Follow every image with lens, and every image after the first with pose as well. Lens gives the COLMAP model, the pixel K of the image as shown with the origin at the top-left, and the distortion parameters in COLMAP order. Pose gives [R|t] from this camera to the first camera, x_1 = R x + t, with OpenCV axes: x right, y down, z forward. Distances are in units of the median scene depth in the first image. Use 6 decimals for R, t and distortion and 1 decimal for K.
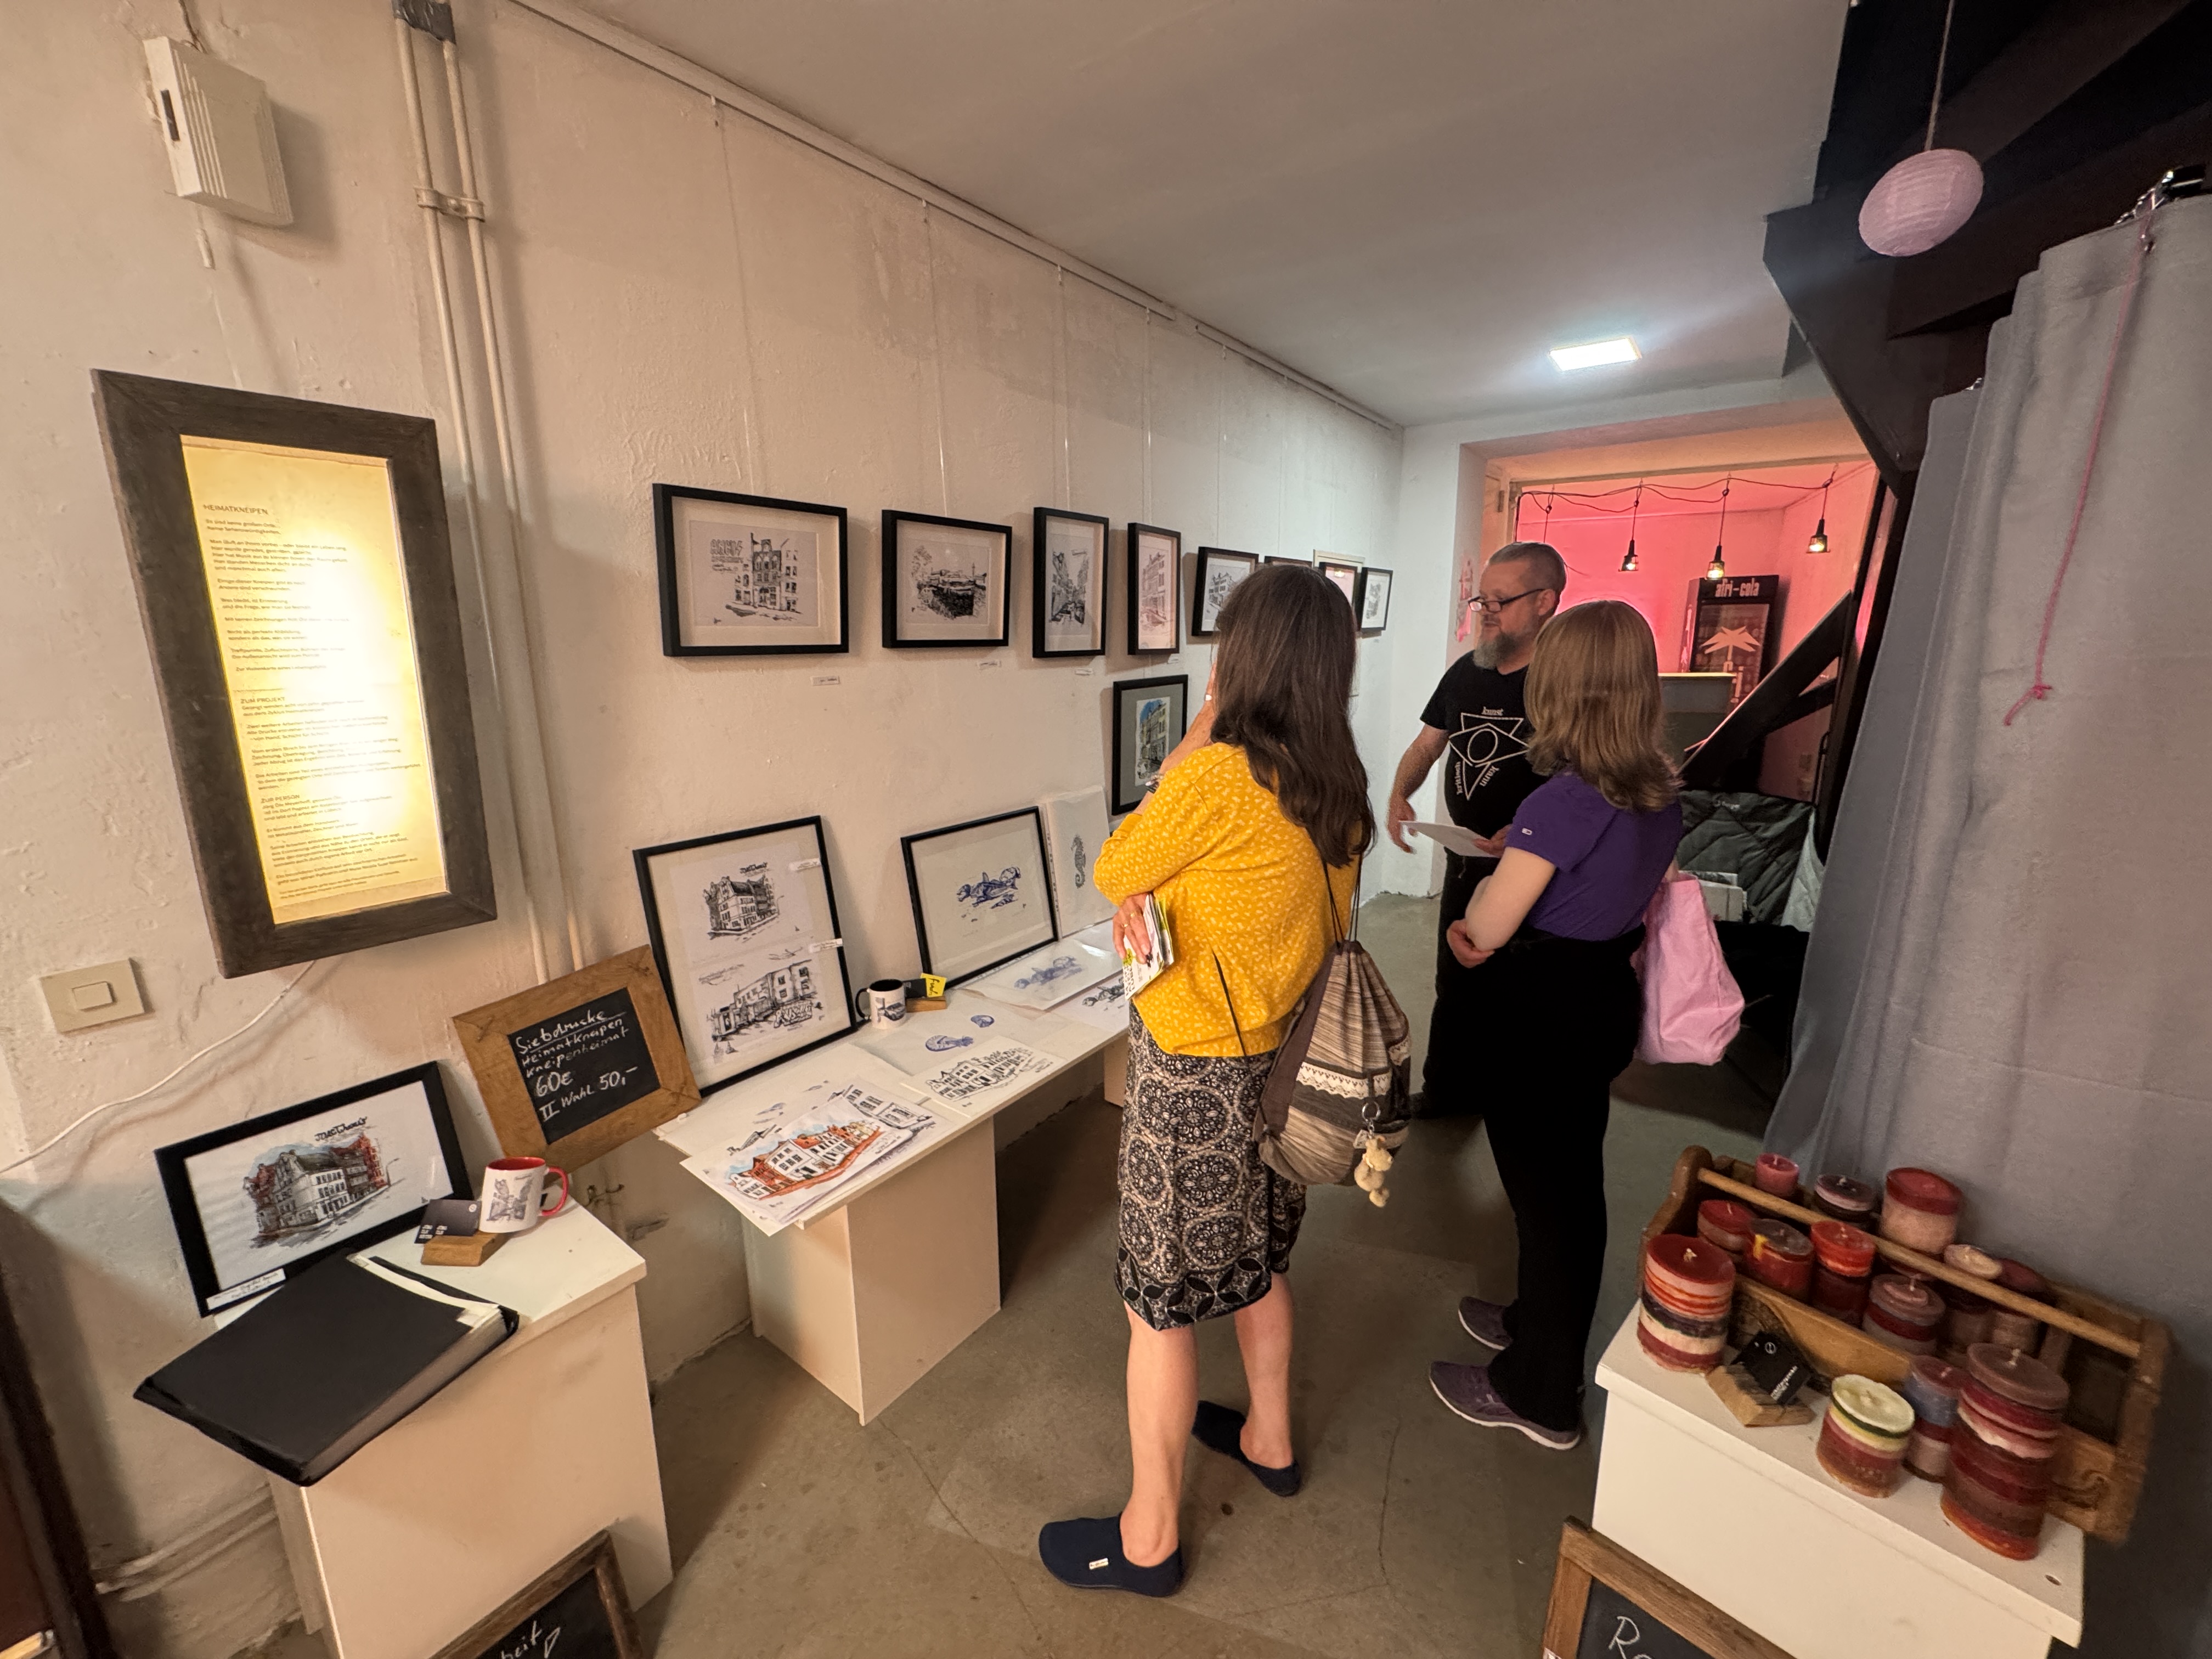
lens RADIAL K [[889.0, 0, 1106.0], [0, 889.0, 829.5], [0, 0, 1]] dist [-0.002196, 0.000383]
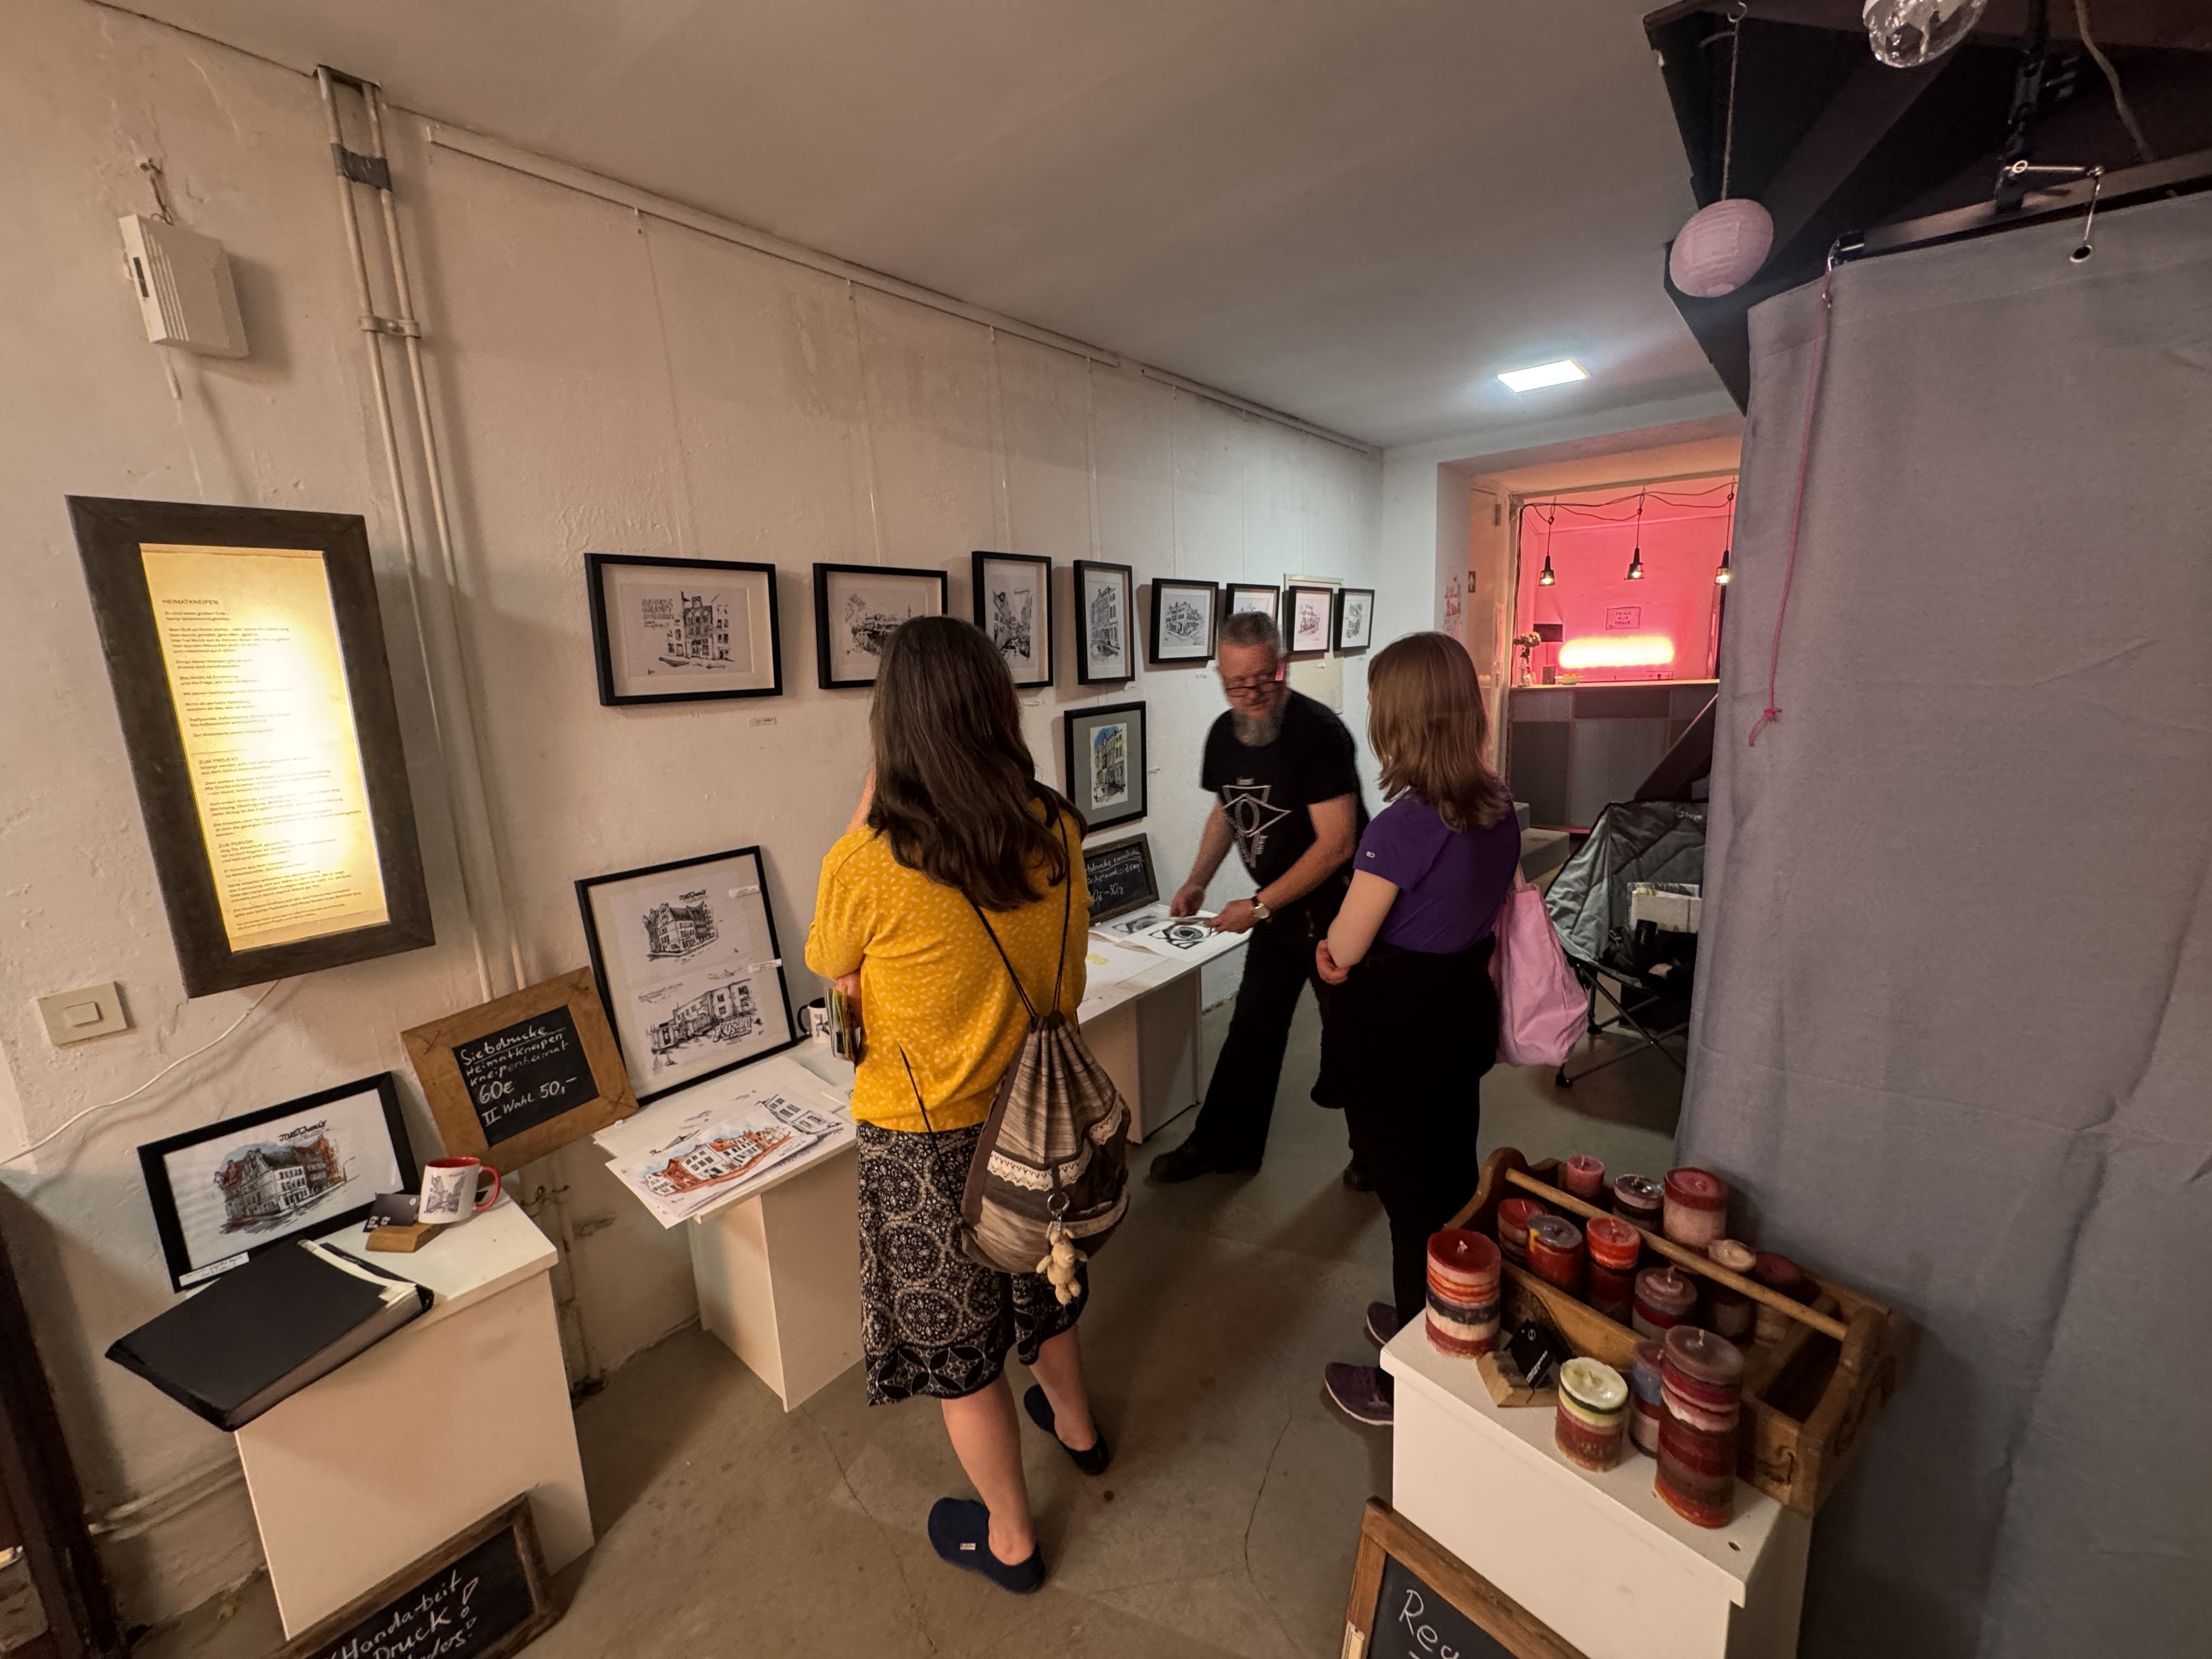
lens RADIAL K [[889.0, 0, 1106.0], [0, 889.0, 829.5], [0, 0, 1]] dist [-0.002196, 0.000383]
pose [[0.998032, -0.019062, -0.059735, 0.247189], [0.017834, 0.999620, -0.021025, -0.007266], [0.060113, 0.019919, 0.997993, -0.084894]]
